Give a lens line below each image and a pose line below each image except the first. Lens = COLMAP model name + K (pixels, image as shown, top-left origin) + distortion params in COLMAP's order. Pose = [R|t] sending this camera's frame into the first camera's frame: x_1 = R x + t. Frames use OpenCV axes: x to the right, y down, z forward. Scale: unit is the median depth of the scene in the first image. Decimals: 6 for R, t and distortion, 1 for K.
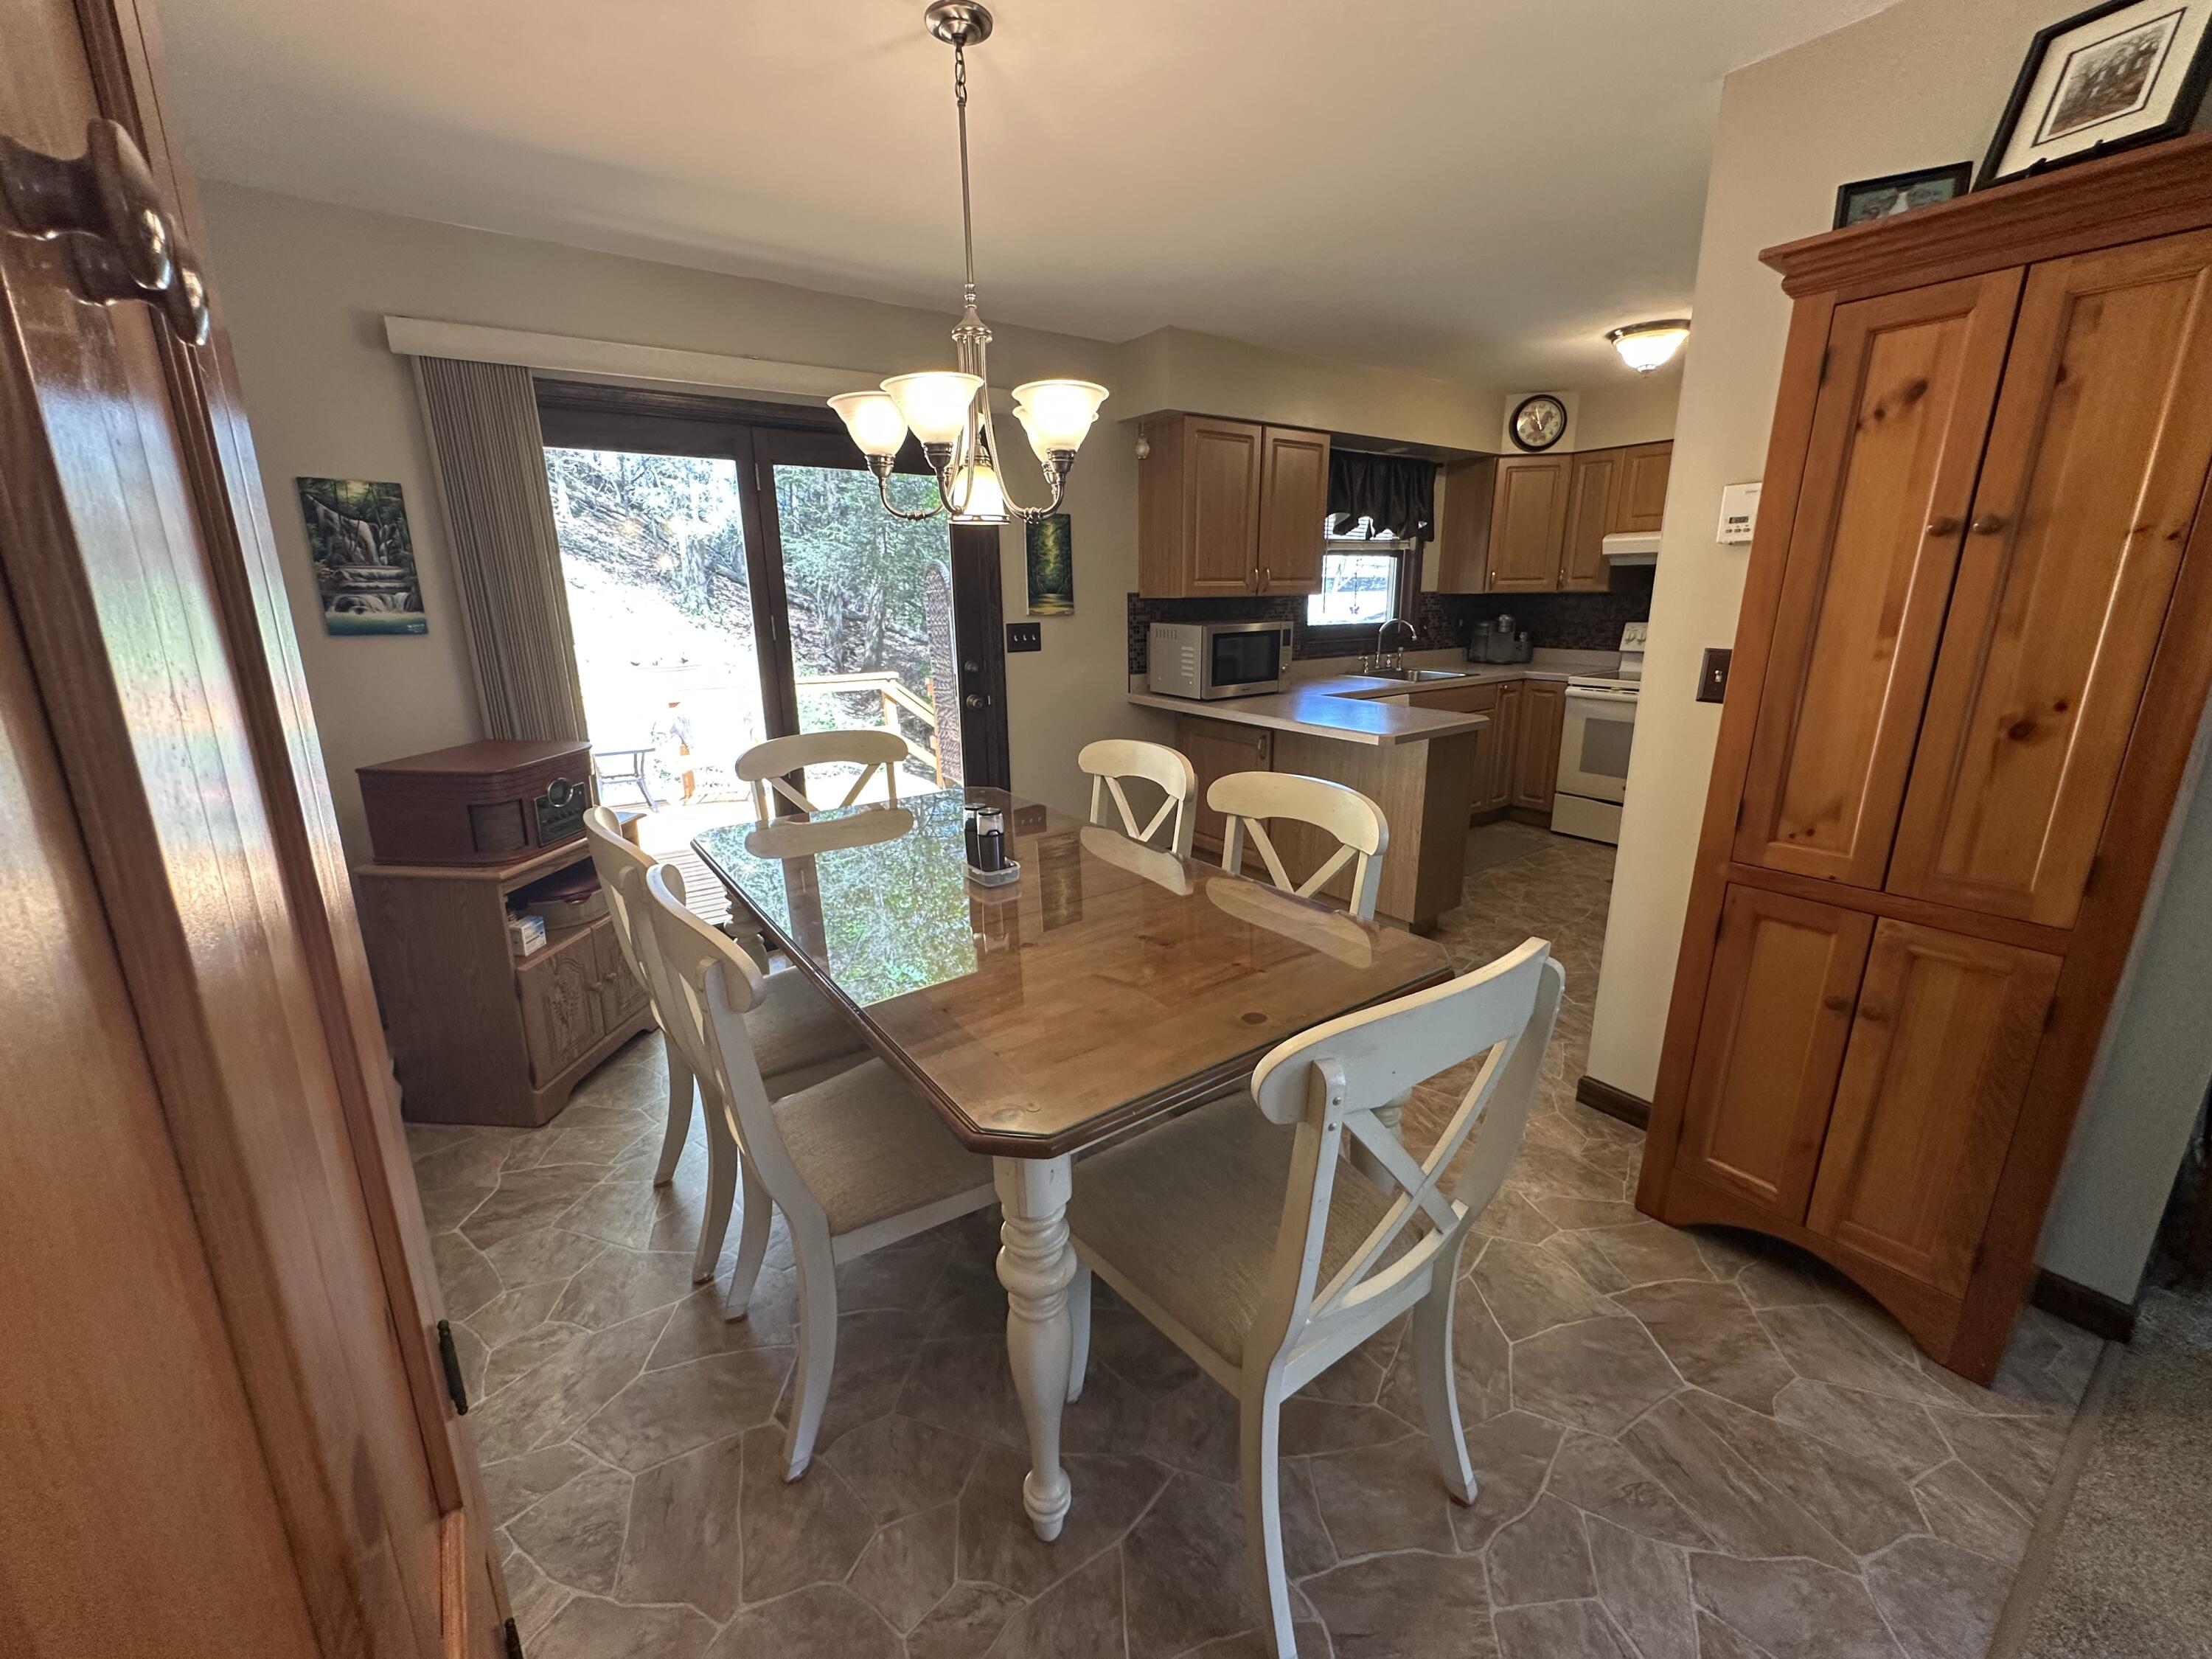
lens RADIAL K [[883.9, 0, 1106.6], [0, 883.9, 825.2], [0, 0, 1]] dist [-0.002195, 0.000617]
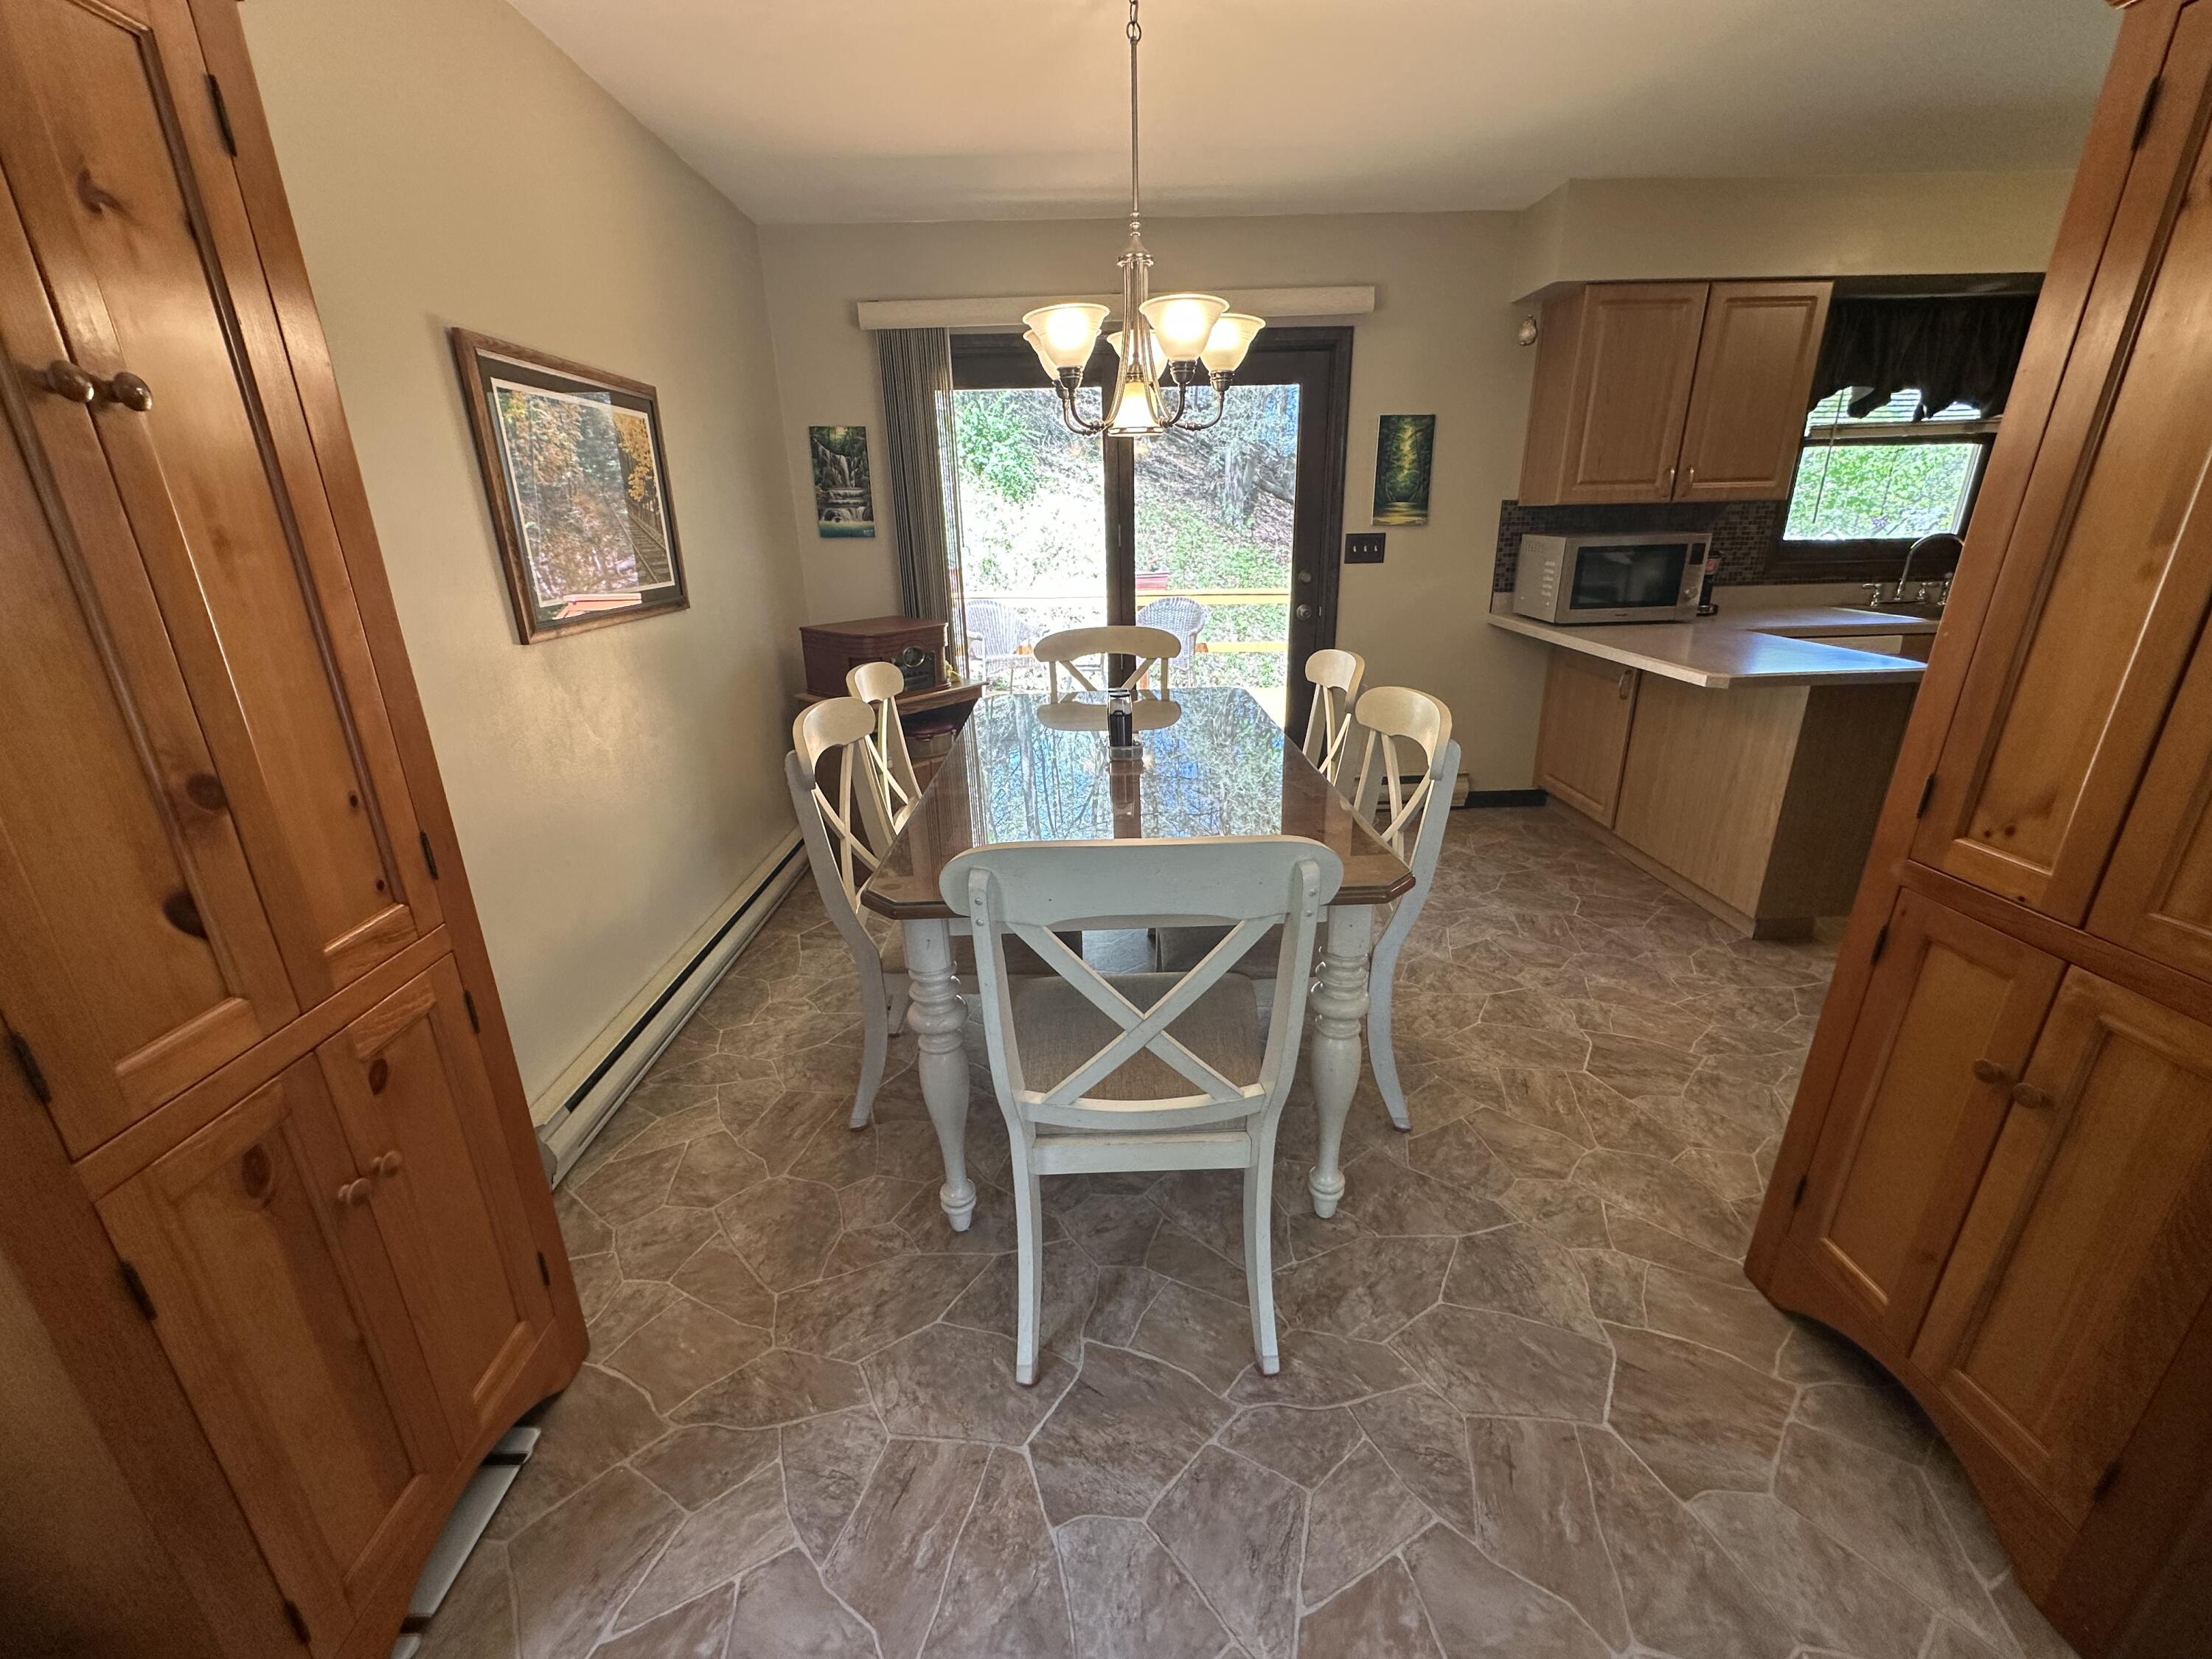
lens RADIAL K [[883.9, 0, 1106.5], [0, 883.9, 826.0], [0, 0, 1]] dist [-0.002195, 0.000617]
pose [[0.826576, 0.180691, -0.533032, 0.240380], [-0.133143, 0.982959, 0.126745, 0.004405], [0.546850, -0.033795, 0.836548, 0.010595]]
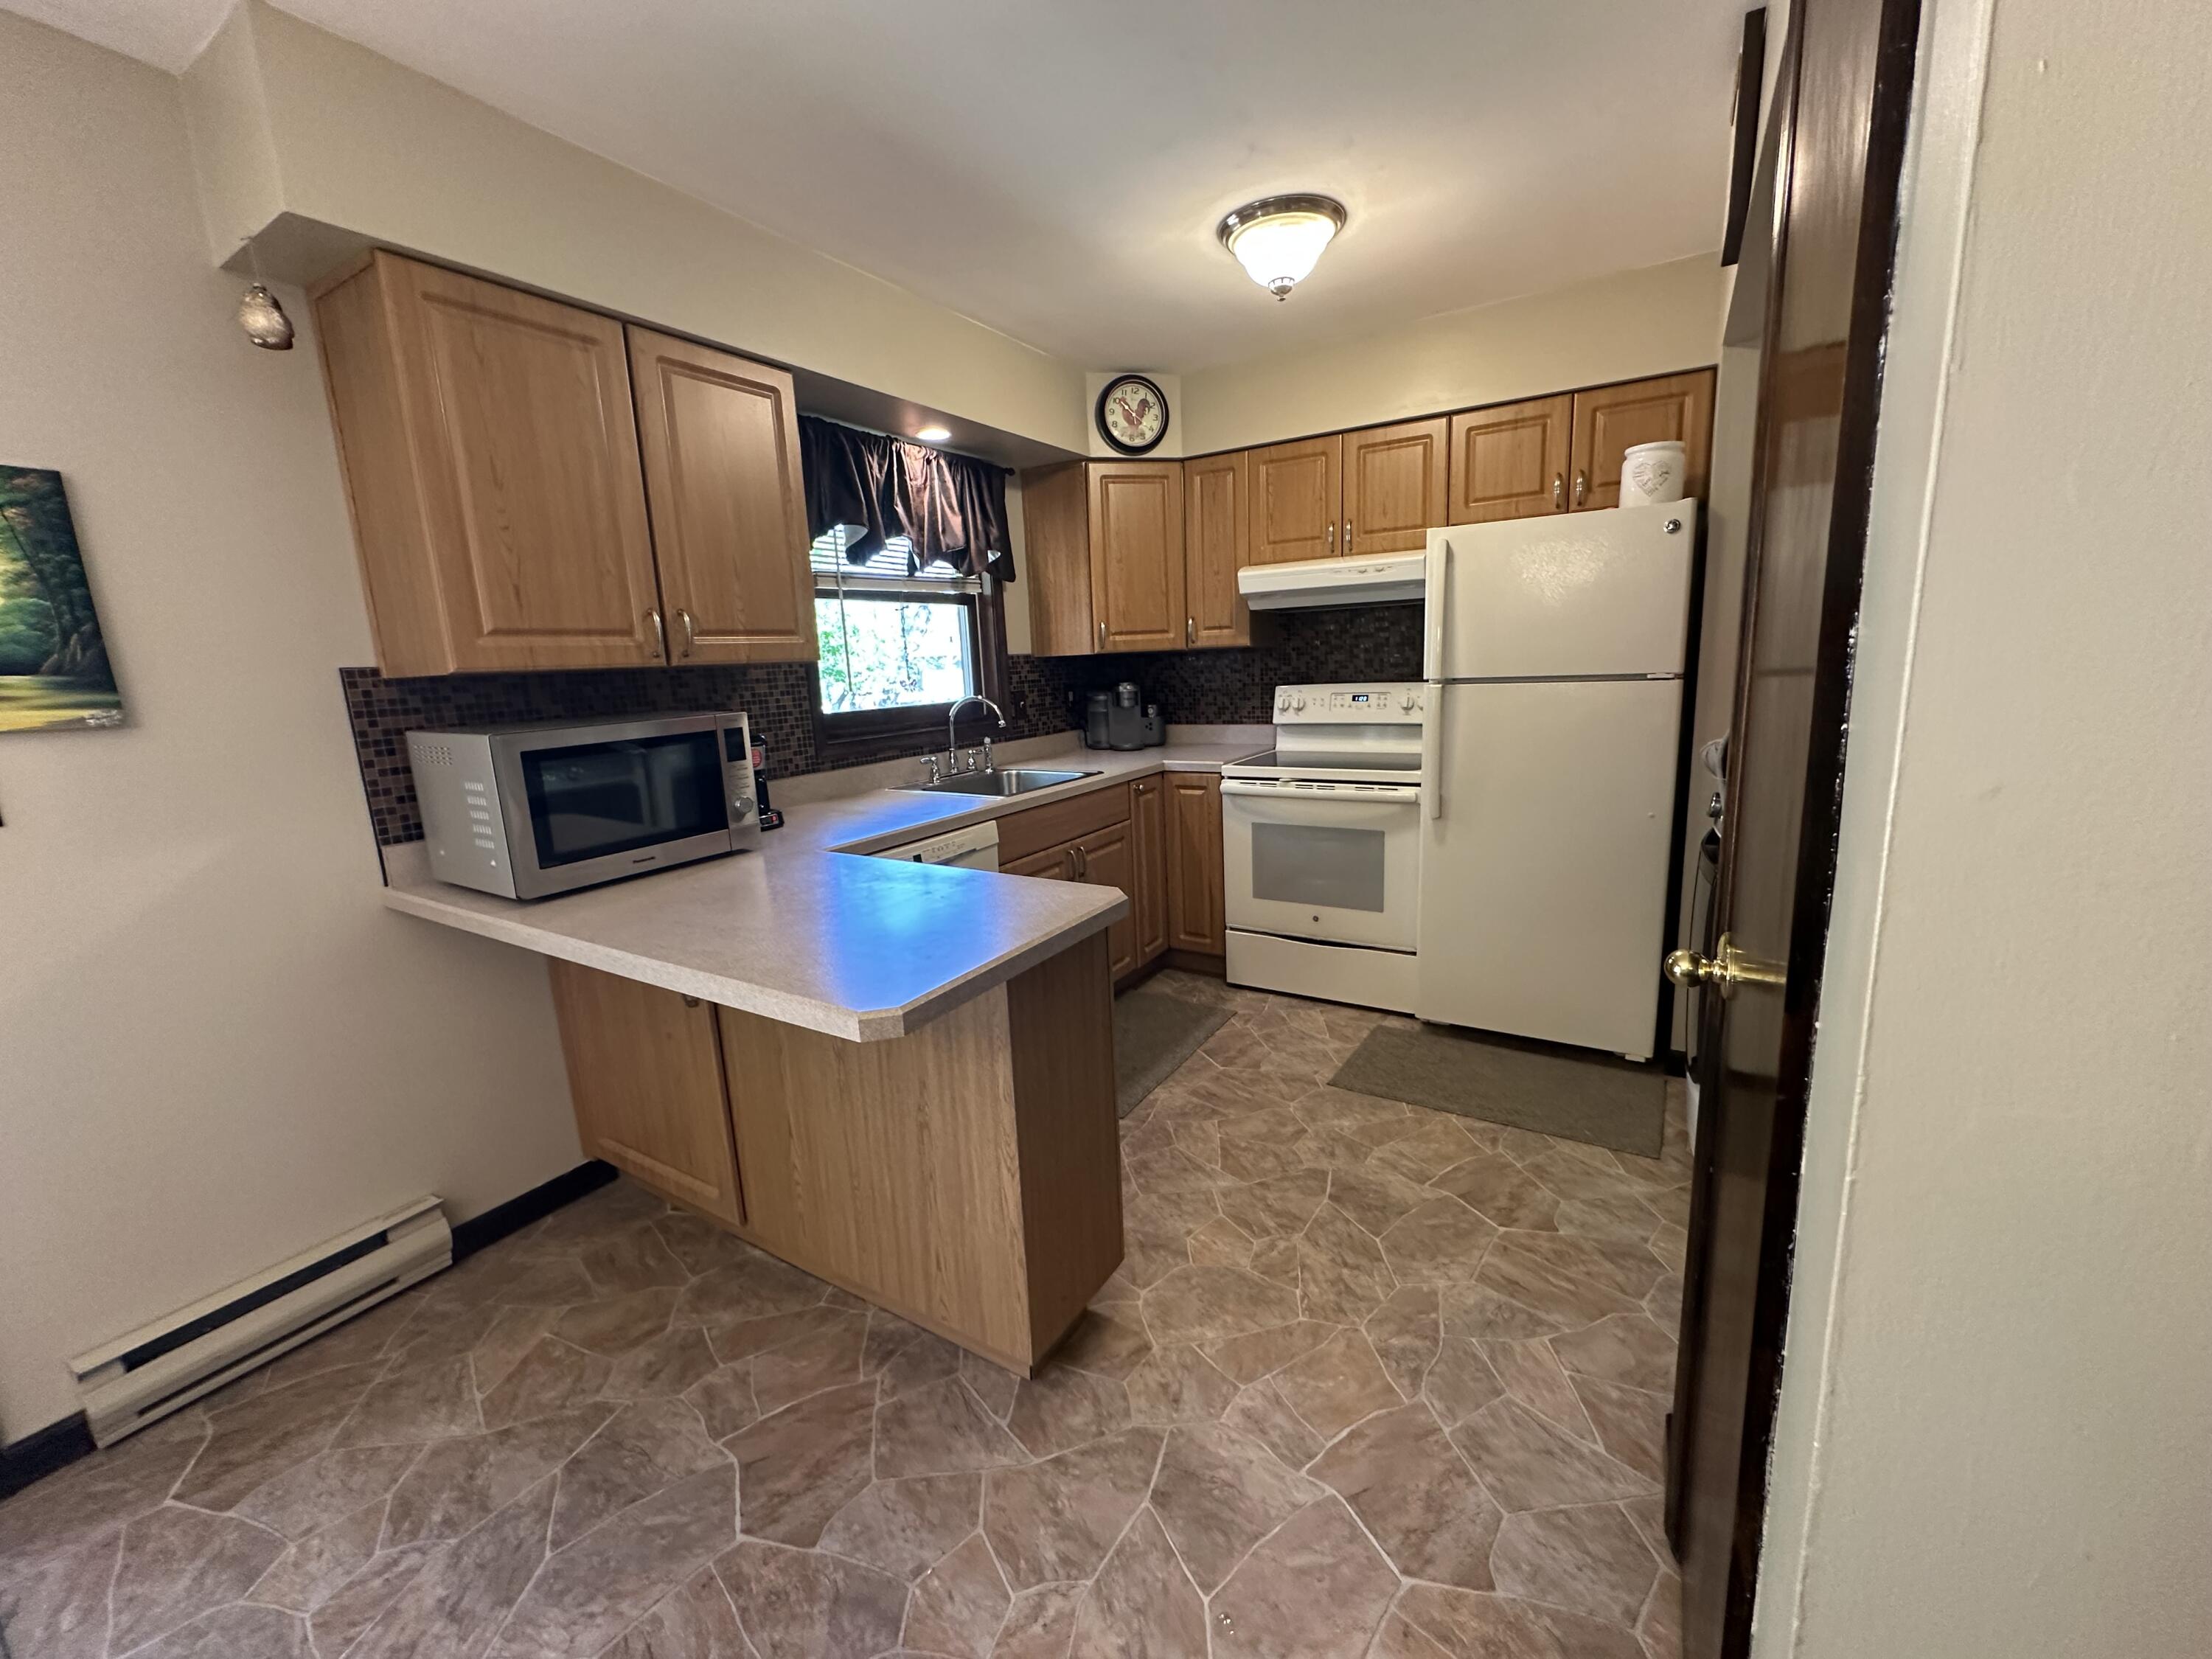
lens RADIAL K [[883.9, 0, 1108.8], [0, 883.9, 825.3], [0, 0, 1]] dist [-0.002195, 0.000617]
pose [[0.921349, -0.101375, 0.375286, 0.213069], [0.132649, 0.989442, -0.058385, -0.112974], [-0.365405, 0.103574, 0.925068, 0.478240]]
